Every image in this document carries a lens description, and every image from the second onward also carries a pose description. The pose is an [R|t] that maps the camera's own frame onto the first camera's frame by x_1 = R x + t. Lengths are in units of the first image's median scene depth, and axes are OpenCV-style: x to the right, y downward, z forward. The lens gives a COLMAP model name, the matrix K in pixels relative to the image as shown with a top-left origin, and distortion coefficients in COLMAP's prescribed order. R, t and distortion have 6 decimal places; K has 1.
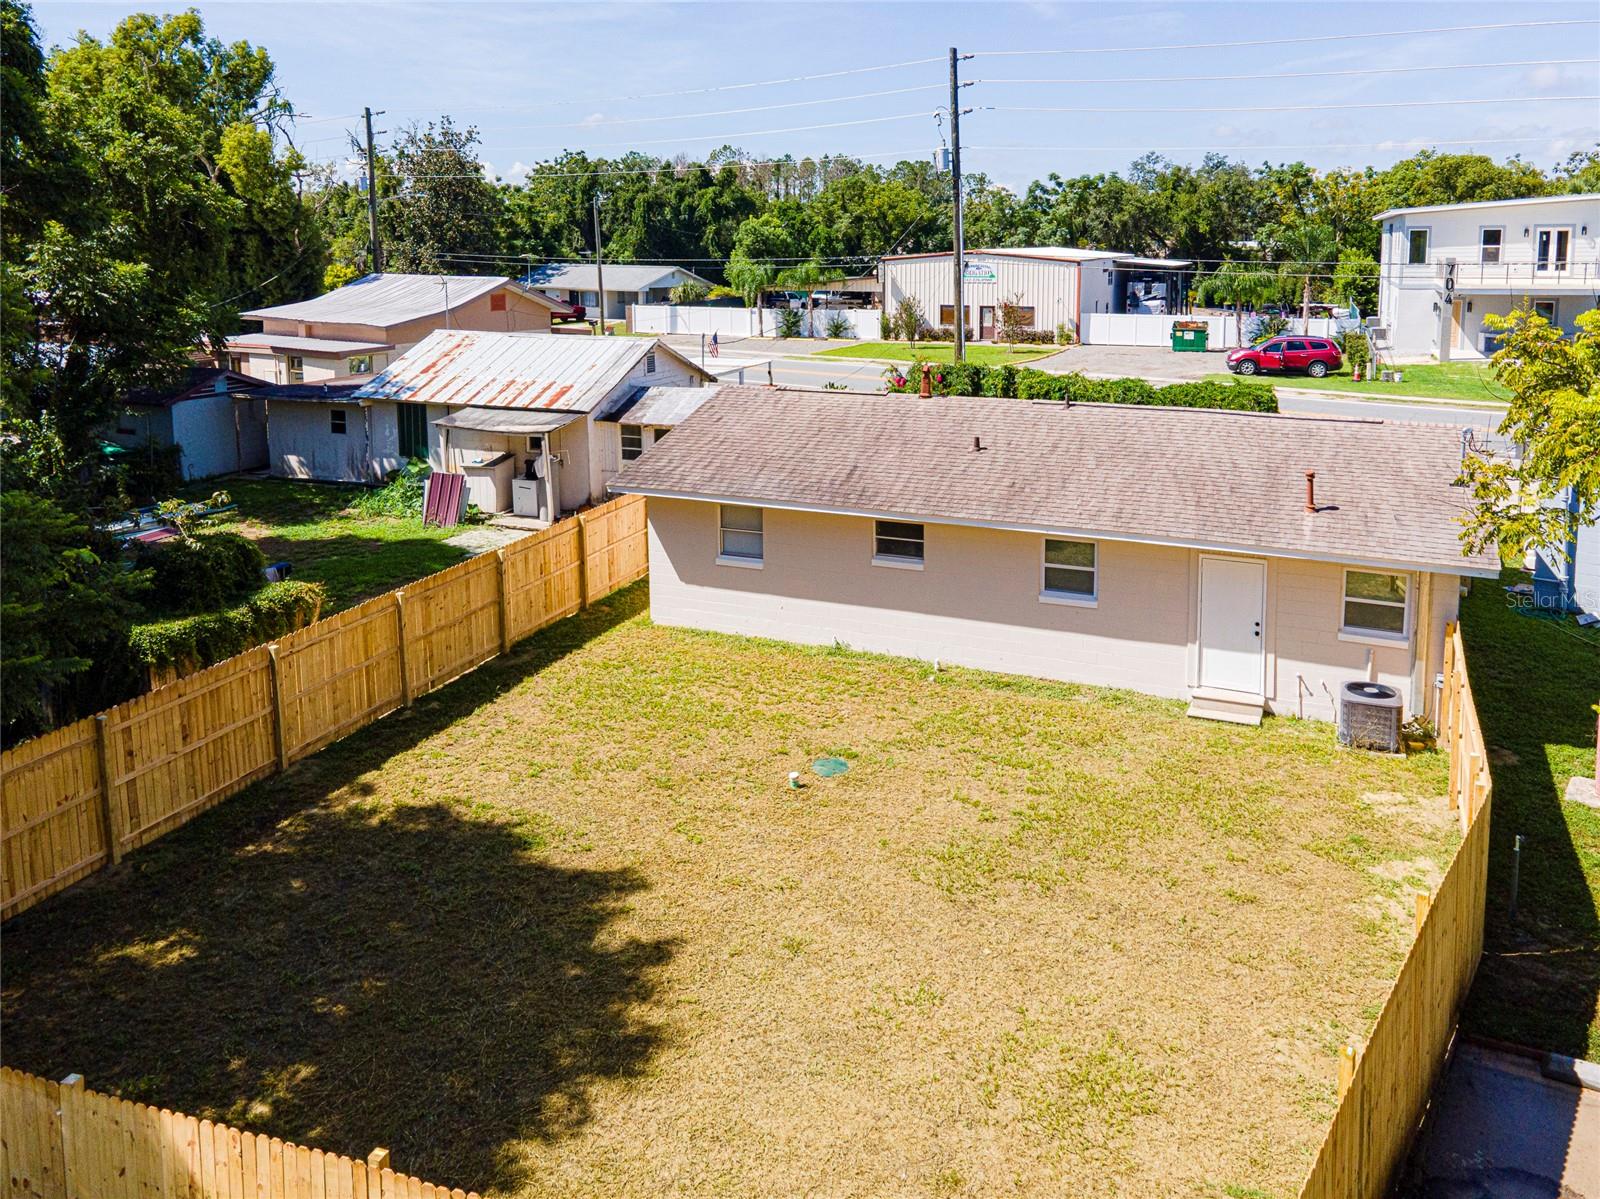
lens RADIAL K [[1312.0, 0, 800.0], [0, 1312.0, 599.5], [0, 0, 1]] dist [0.015826, 0.068064]
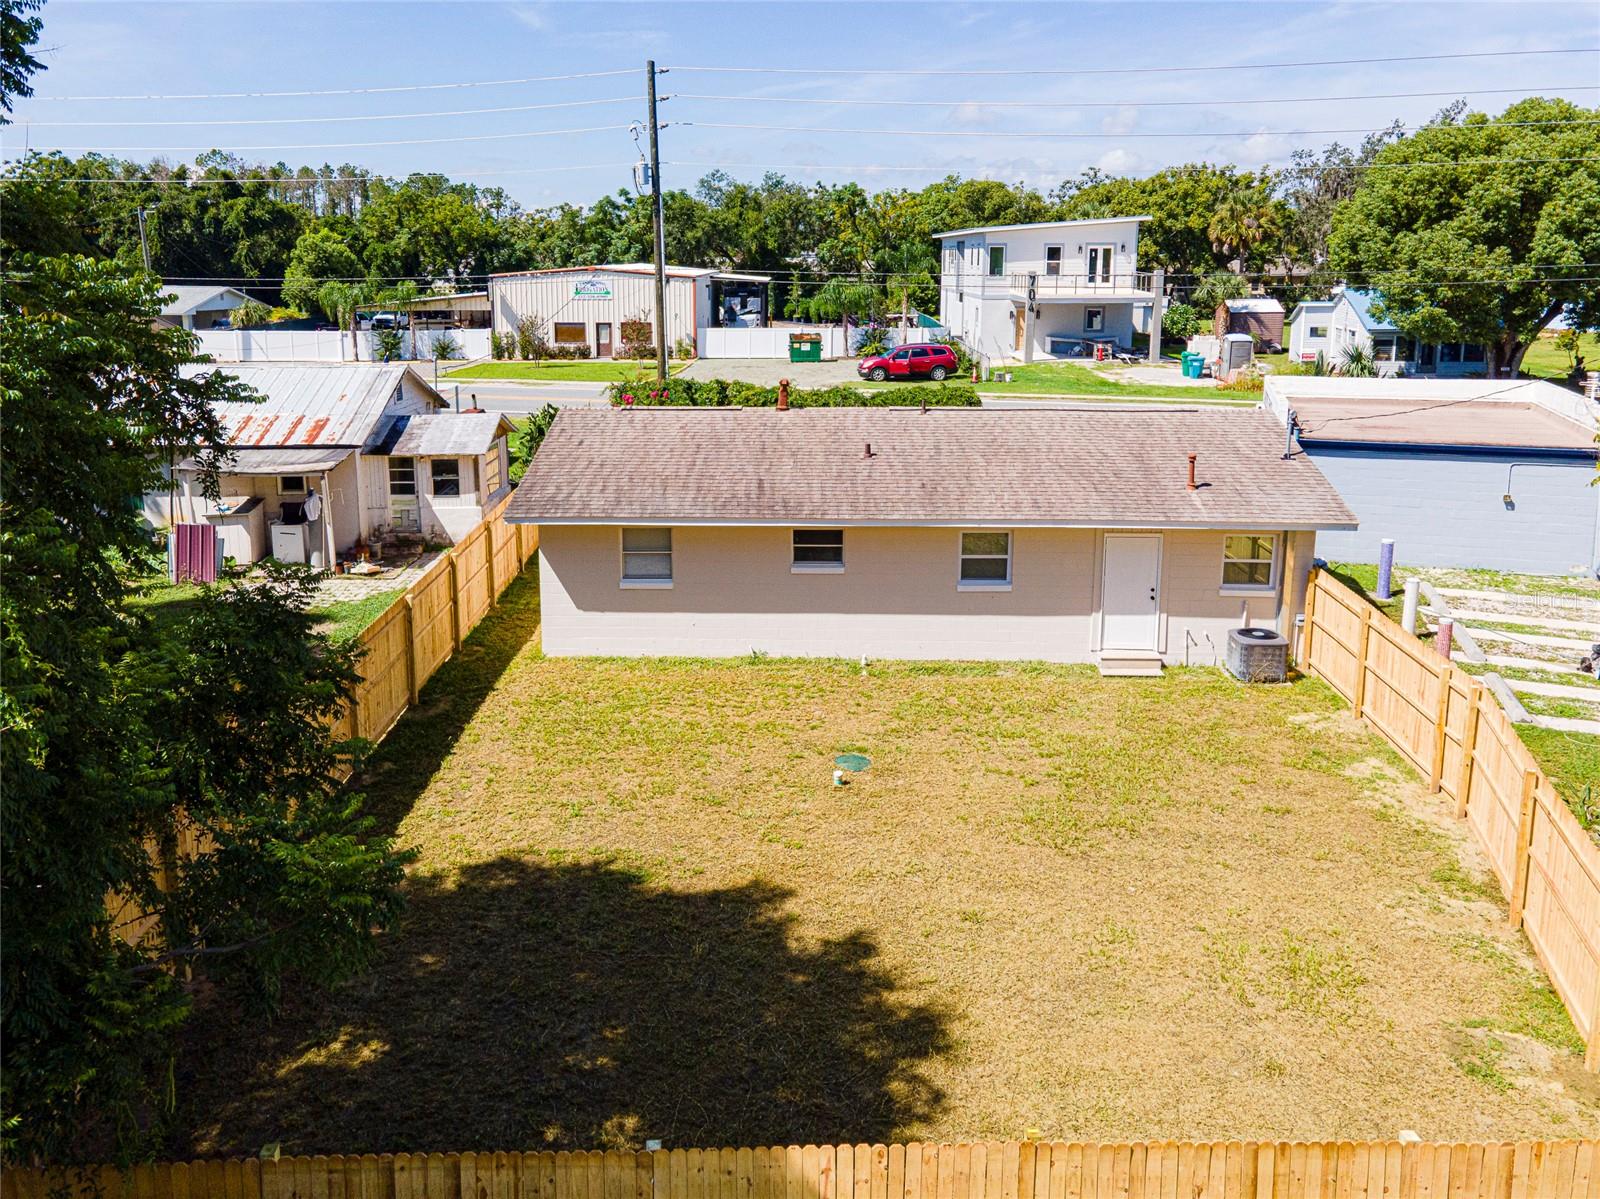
lens RADIAL K [[1287.1, 0, 800.1], [0, 1287.1, 681.7], [0, 0, 1]] dist [0.033540, 0.007212]
pose [[0.929669, -0.123041, 0.347240, -0.198582], [0.105224, 0.991997, 0.069786, -0.007441], [-0.353048, -0.028340, 0.935176, 0.024902]]
